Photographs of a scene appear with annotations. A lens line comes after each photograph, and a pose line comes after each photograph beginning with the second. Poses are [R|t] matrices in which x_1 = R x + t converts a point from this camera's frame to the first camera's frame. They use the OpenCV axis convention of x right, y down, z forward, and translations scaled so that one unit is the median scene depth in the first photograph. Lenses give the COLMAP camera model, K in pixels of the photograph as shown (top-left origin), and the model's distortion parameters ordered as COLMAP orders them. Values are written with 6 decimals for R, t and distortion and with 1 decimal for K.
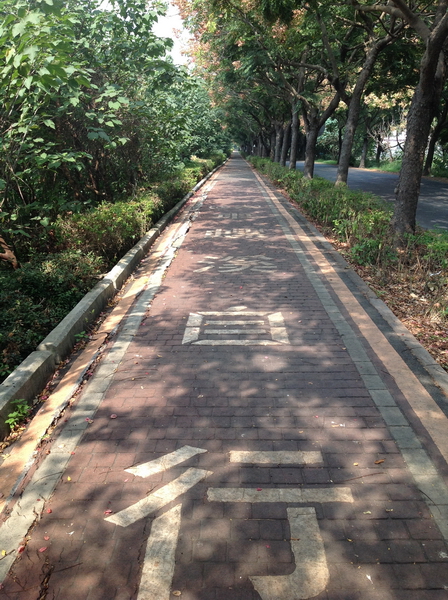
lens RADIAL K [[605.1, 0, 224.0], [0, 605.1, 300.0], [0, 0, 1]] dist [0.177579, -0.436110]
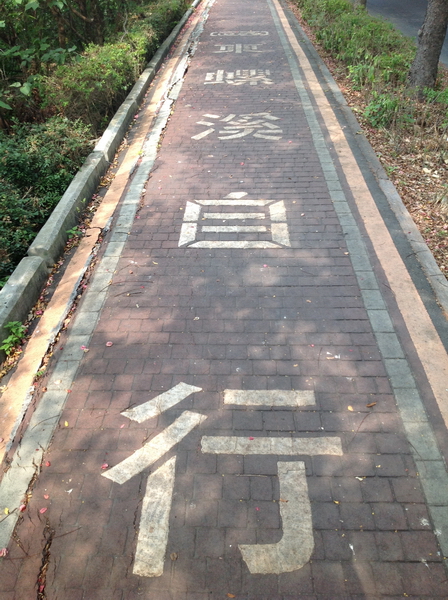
lens RADIAL K [[600.0, 0, 224.0], [0, 600.0, 300.0], [0, 0, 1]] dist [0.197555, -0.505421]
pose [[0.999955, 0.006670, -0.006747, 0.010715], [-0.004257, 0.951000, 0.309162, -0.146631], [0.008478, -0.309119, 0.950986, 0.067708]]
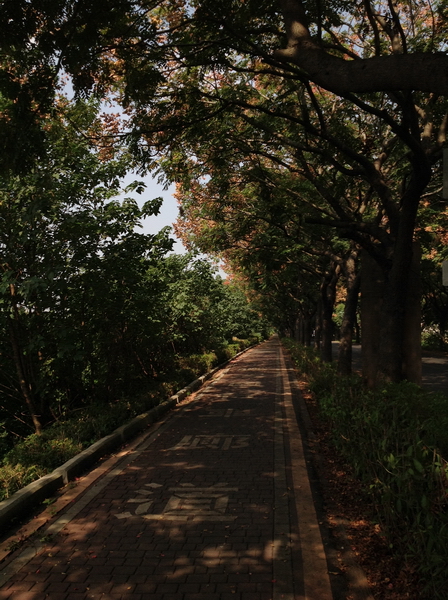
lens RADIAL K [[605.1, 0, 224.0], [0, 605.1, 300.0], [0, 0, 1]] dist [0.177579, -0.436110]
pose [[0.997251, -0.029558, -0.067941, 0.131749], [0.008326, 0.955878, -0.293646, 0.521276], [0.073623, 0.292274, 0.953497, -2.029912]]
